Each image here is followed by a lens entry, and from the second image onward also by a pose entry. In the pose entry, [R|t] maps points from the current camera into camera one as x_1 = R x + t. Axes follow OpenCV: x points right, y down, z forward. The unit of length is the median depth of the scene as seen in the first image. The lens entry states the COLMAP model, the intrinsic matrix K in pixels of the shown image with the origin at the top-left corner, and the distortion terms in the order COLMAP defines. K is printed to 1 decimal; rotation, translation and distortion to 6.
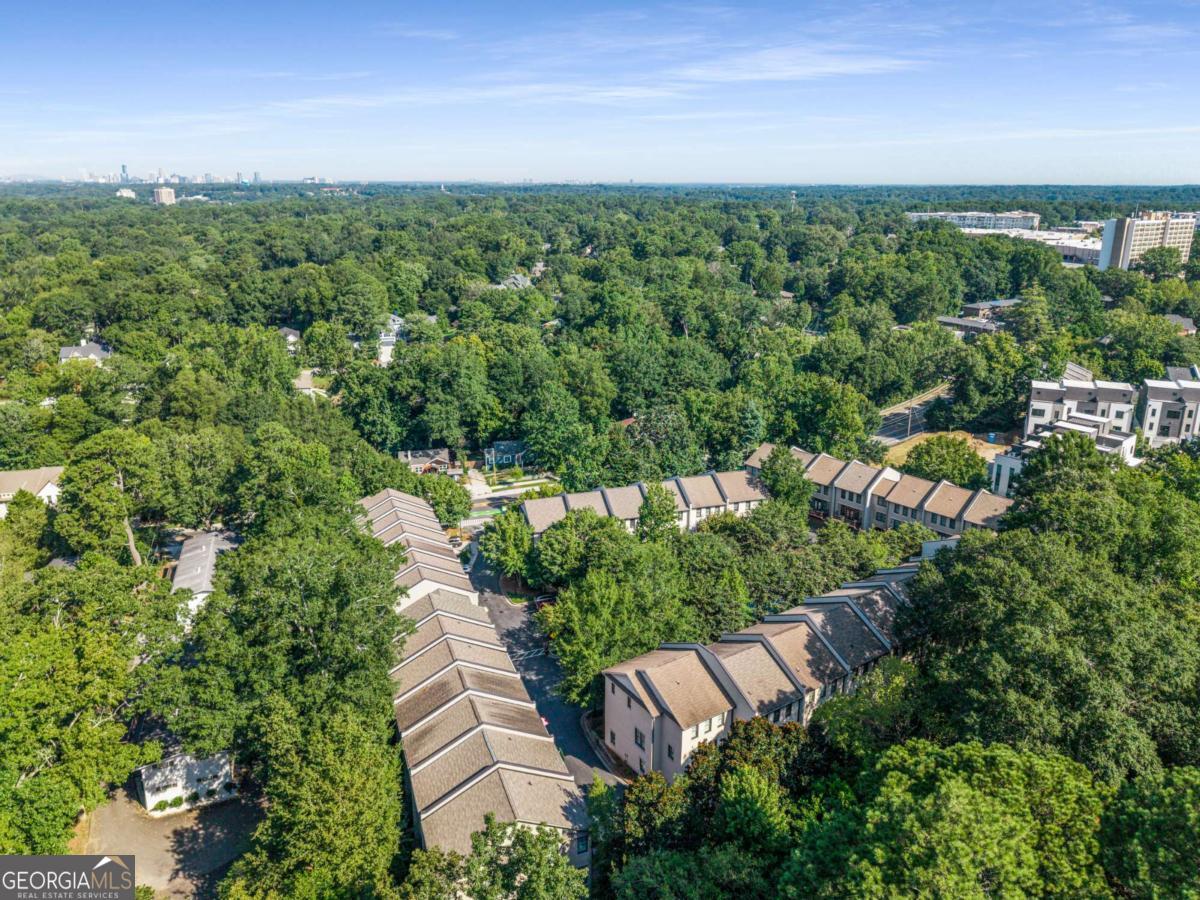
lens RADIAL K [[812.1, 0, 595.9], [0, 812.1, 447.9], [0, 0, 1]] dist [0.011784, 0.000967]
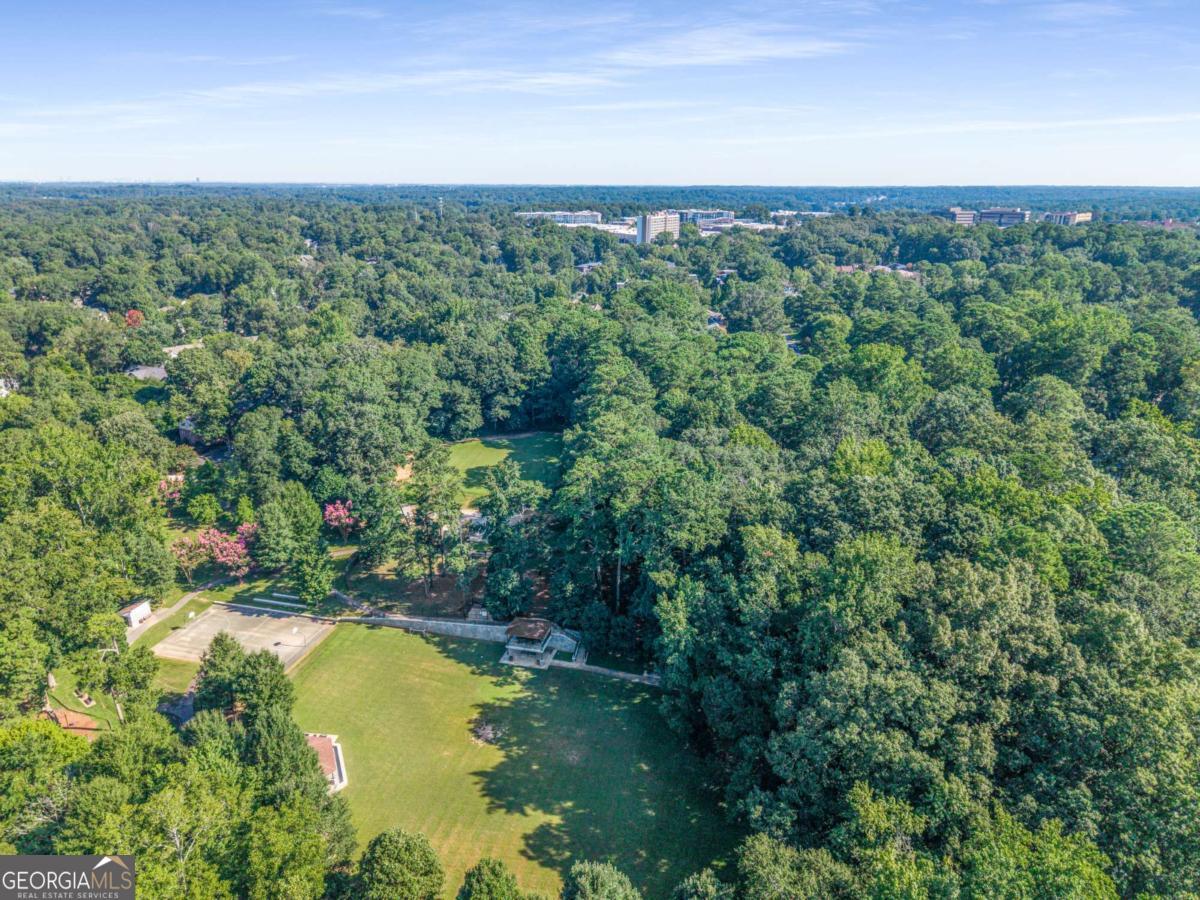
lens RADIAL K [[812.1, 0, 600.8], [0, 812.1, 452.3], [0, 0, 1]] dist [0.011784, 0.000967]
pose [[0.882194, -0.148492, 0.446860, -0.276885], [0.145457, 0.988501, 0.041318, 0.126882], [-0.447857, 0.028548, 0.893649, -0.472811]]
